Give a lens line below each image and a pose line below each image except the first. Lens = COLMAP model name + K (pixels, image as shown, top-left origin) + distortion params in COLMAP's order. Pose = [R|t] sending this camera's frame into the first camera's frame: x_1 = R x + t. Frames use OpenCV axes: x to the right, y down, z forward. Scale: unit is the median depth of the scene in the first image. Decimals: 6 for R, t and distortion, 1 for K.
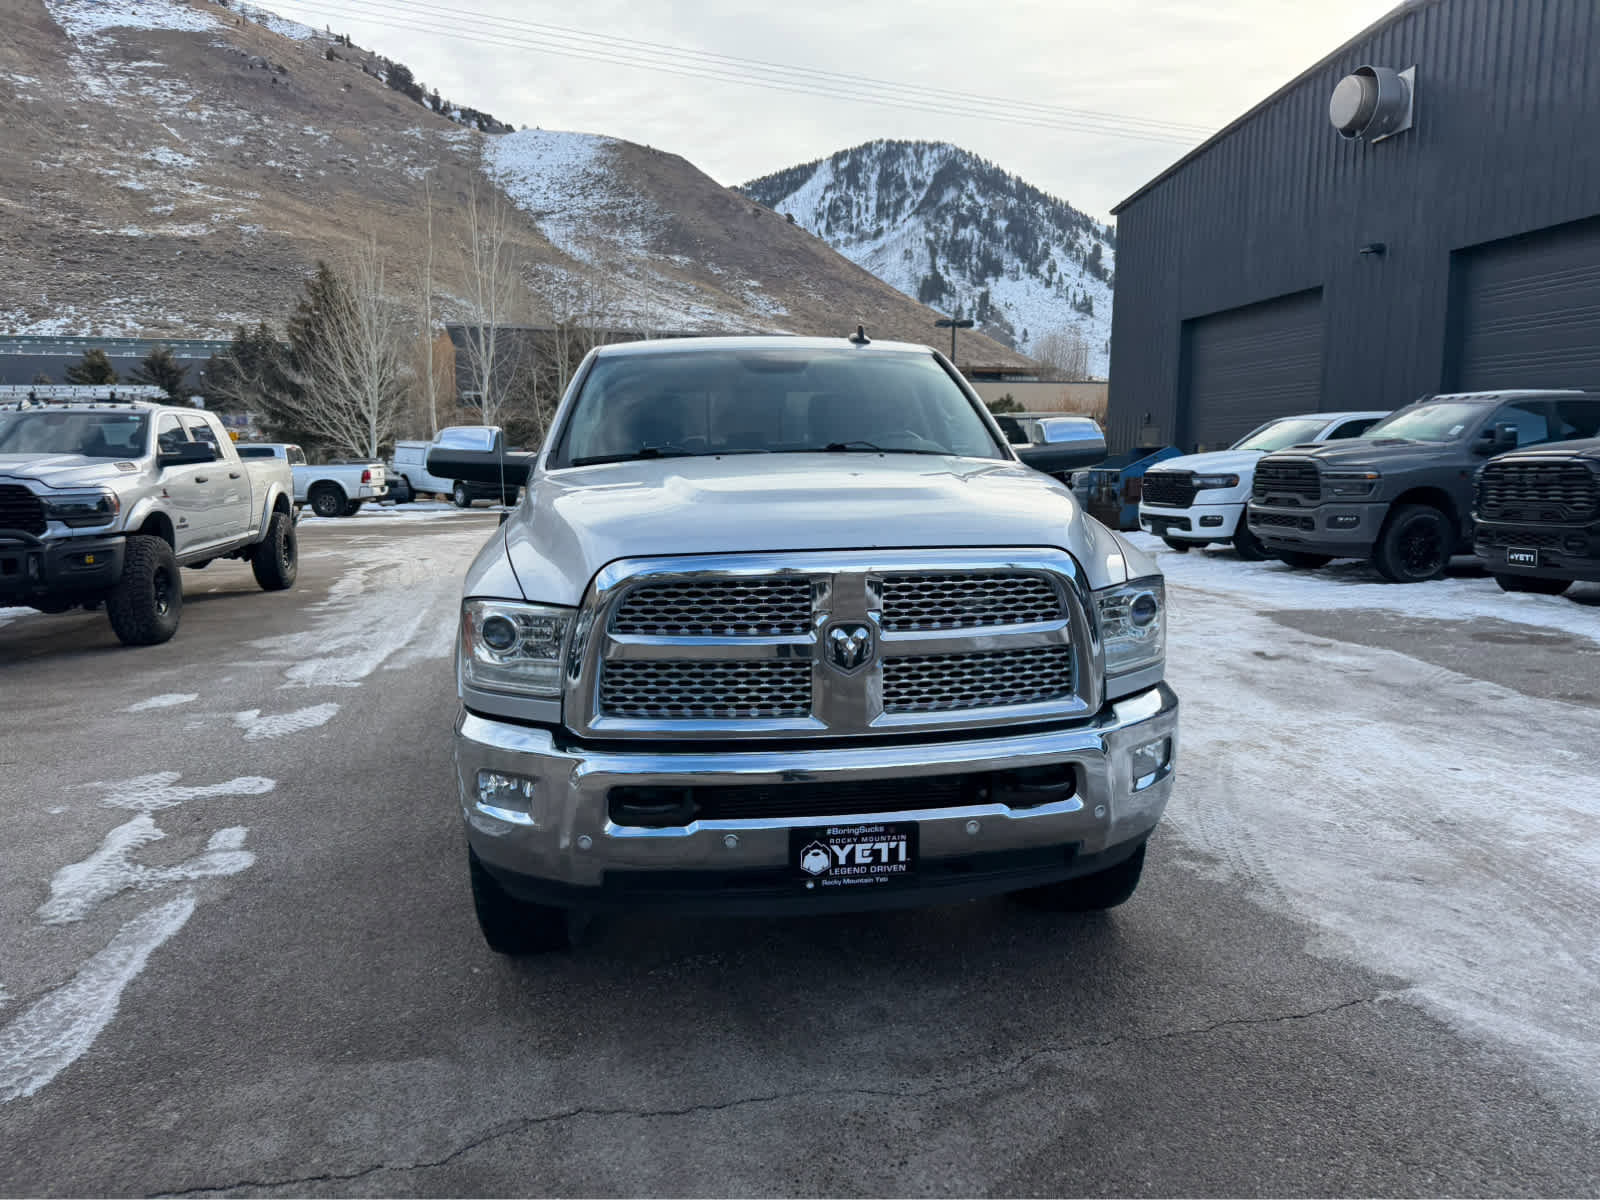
lens RADIAL K [[1119.6, 0, 800.0], [0, 1119.6, 600.0], [0, 0, 1]] dist [0.101151, -0.172971]
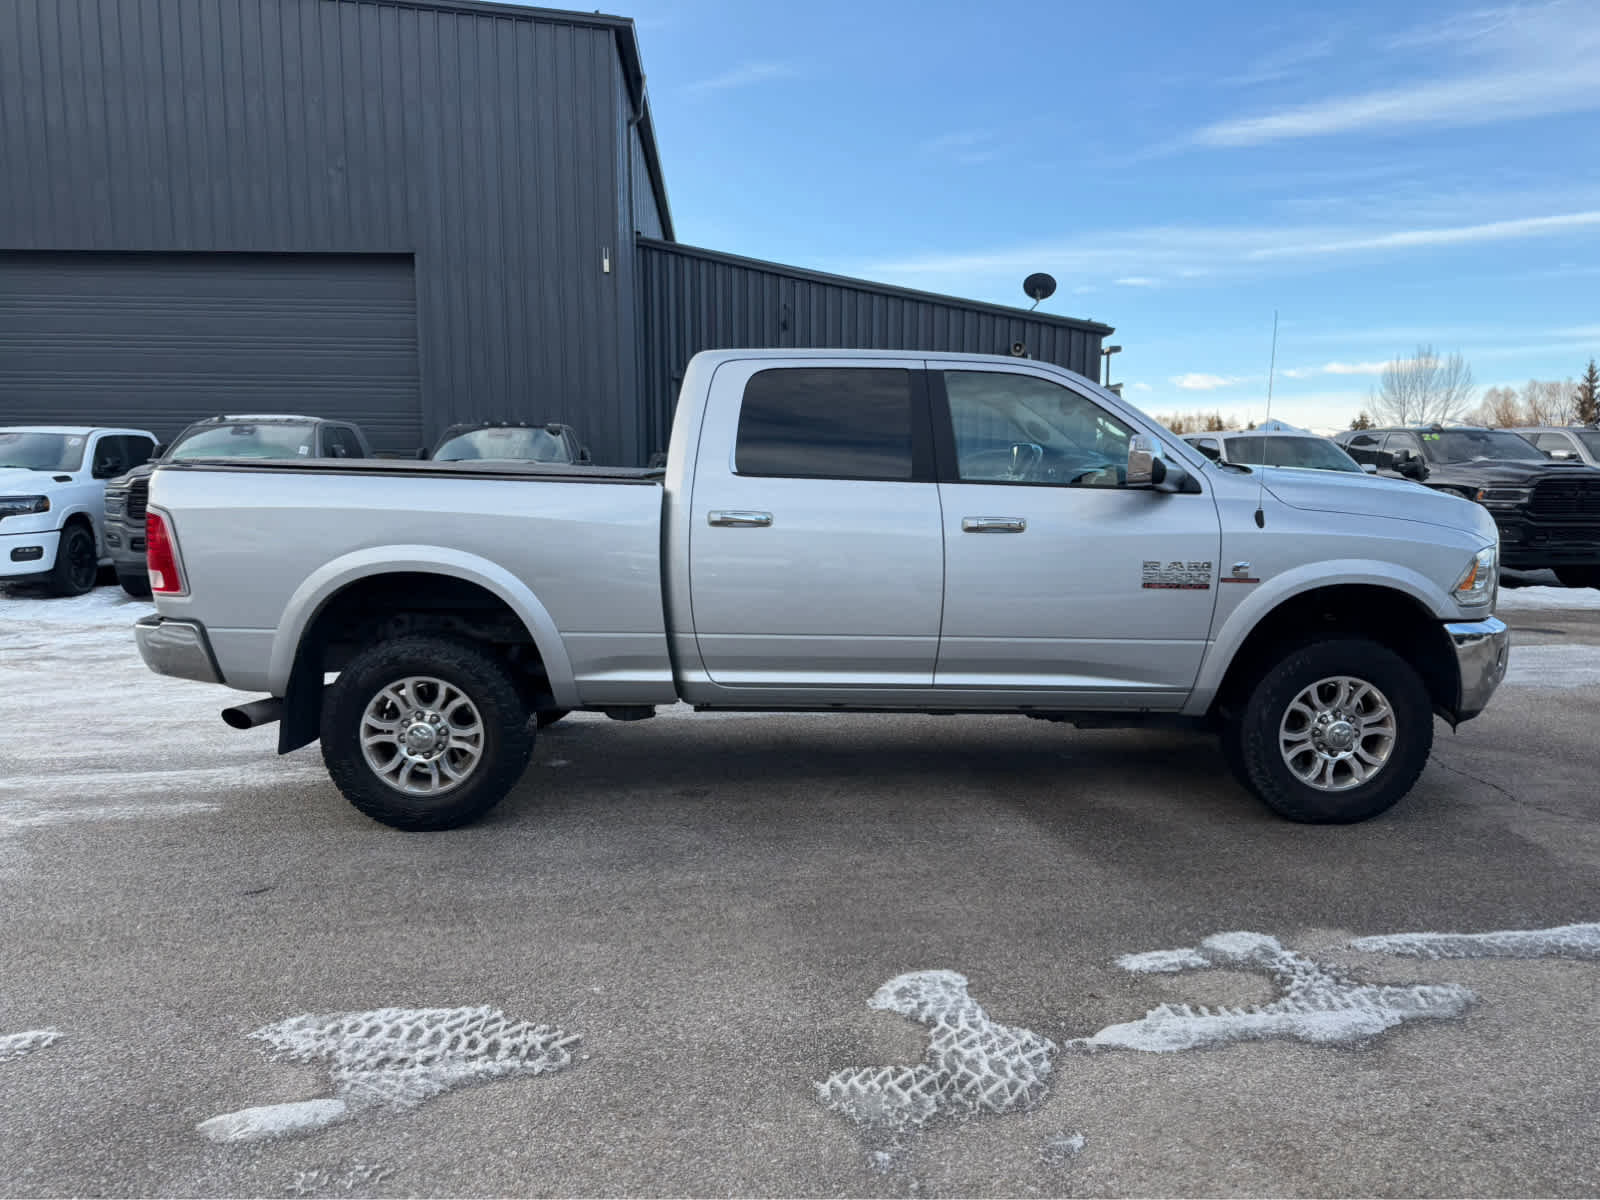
lens RADIAL K [[1130.1, 0, 807.1], [0, 1130.1, 604.5], [0, 0, 1]] dist [0.034263, -0.052766]
pose [[0.080018, -0.107784, 0.990949, -2.113315], [0.125646, 0.987298, 0.097241, -0.218018], [-0.988843, 0.116728, 0.092544, 1.918826]]
